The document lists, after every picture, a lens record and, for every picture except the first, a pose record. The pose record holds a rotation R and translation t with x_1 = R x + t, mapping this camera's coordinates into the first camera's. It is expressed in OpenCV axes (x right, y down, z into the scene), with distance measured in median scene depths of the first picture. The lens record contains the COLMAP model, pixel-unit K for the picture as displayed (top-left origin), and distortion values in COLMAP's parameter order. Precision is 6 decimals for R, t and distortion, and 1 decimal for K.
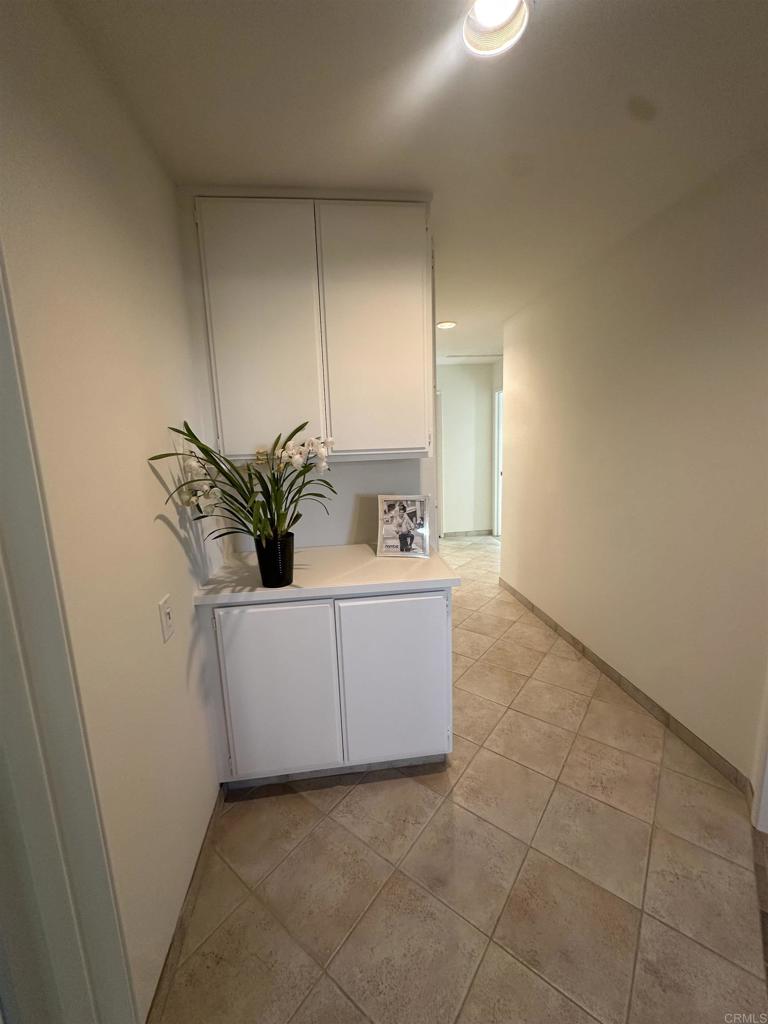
lens RADIAL K [[411.0, 0, 383.2], [0, 411.0, 511.8], [0, 0, 1]] dist [-0.002784, 0.000152]
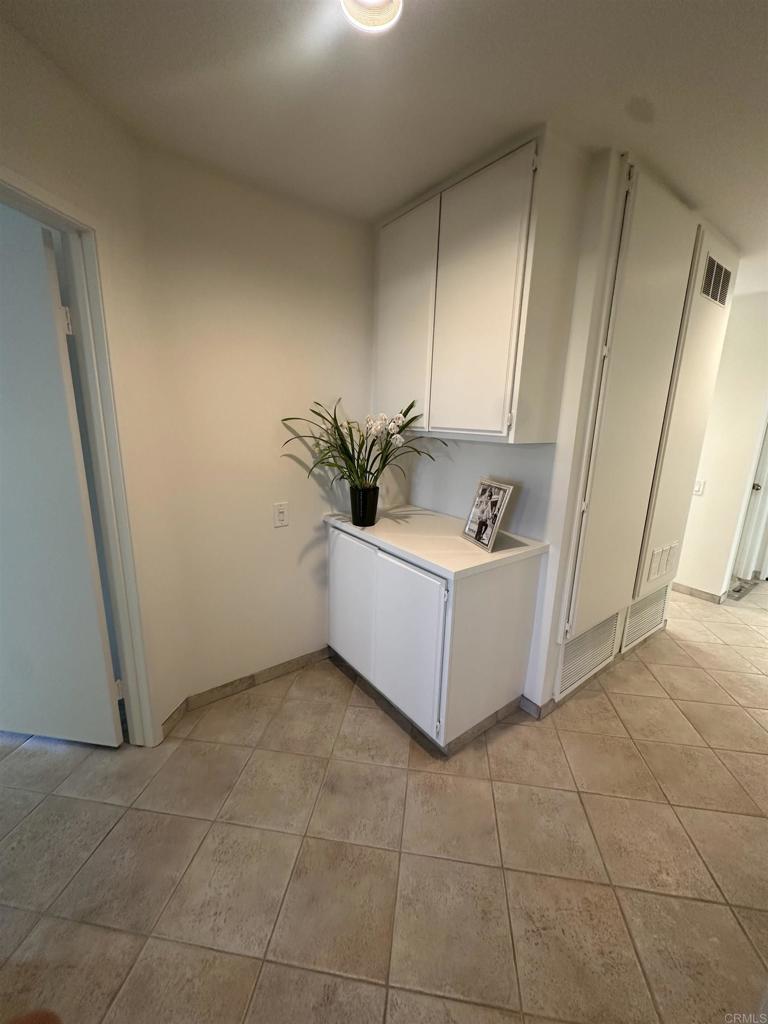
lens RADIAL K [[411.0, 0, 383.2], [0, 411.0, 512.4], [0, 0, 1]] dist [-0.002784, 0.000152]
pose [[0.487396, 0.244129, -0.838359, 0.896926], [-0.197415, 0.966069, 0.166547, -0.096916], [0.850572, 0.084330, 0.519053, 0.380164]]
